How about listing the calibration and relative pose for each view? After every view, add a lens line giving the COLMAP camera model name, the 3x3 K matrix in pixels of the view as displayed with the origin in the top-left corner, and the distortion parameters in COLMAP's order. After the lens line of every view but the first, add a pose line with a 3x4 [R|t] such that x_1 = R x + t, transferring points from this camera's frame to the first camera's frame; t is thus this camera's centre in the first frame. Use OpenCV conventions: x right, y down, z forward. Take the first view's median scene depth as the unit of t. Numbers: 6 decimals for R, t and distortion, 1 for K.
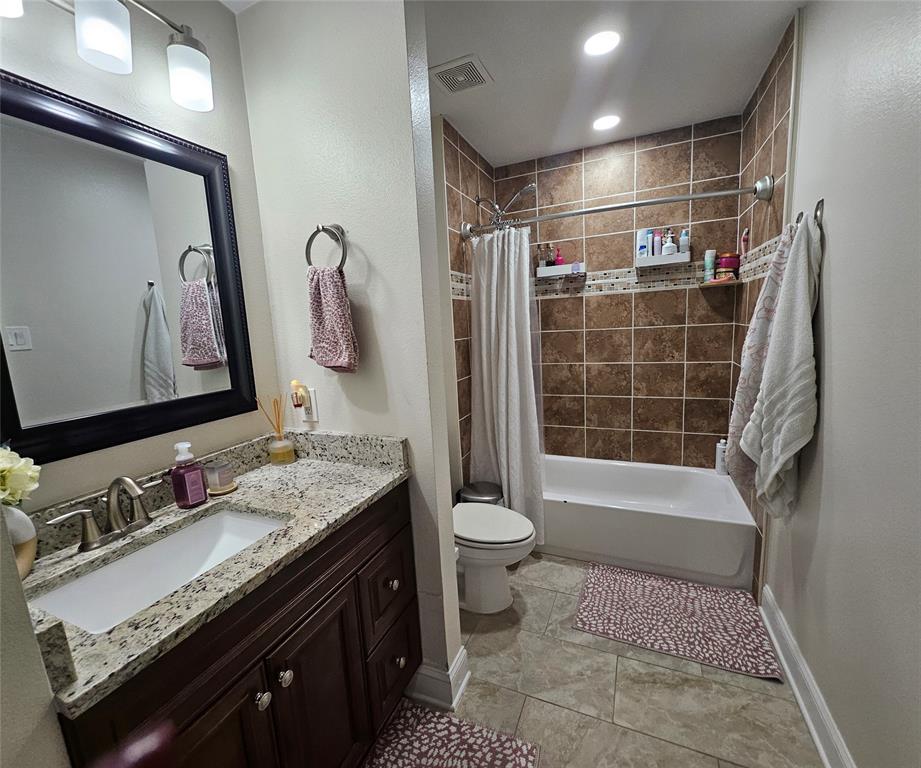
lens RADIAL K [[402.0, 0, 461.4], [0, 402.0, 387.0], [0, 0, 1]] dist [0.000203, -0.000789]
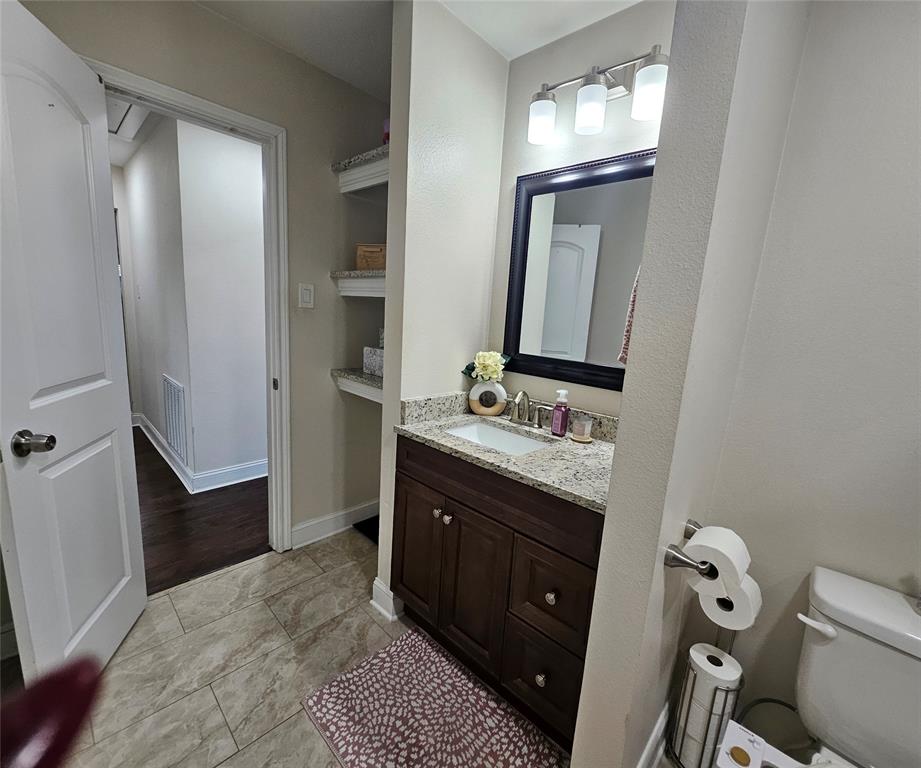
lens RADIAL K [[402.0, 0, 461.4], [0, 402.0, 387.0], [0, 0, 1]] dist [0.000203, -0.000789]
pose [[-0.343967, 0.198551, -0.917750, 0.423857], [-0.195324, 0.940879, 0.276760, -0.111771], [0.918442, 0.274455, -0.284849, 0.619798]]
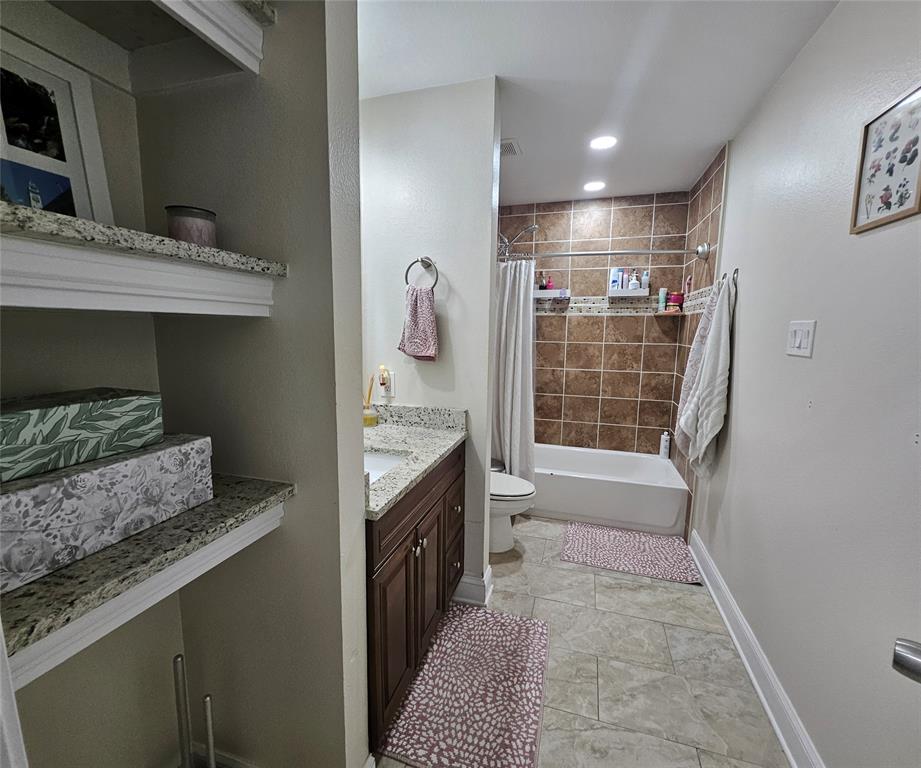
lens RADIAL K [[402.0, 0, 461.4], [0, 402.0, 387.0], [0, 0, 1]] dist [0.000203, -0.000789]
pose [[0.991314, 0.050756, 0.121331, -0.232874], [-0.048960, 0.998643, -0.017736, 0.051209], [-0.122066, 0.011642, 0.992454, -0.289892]]
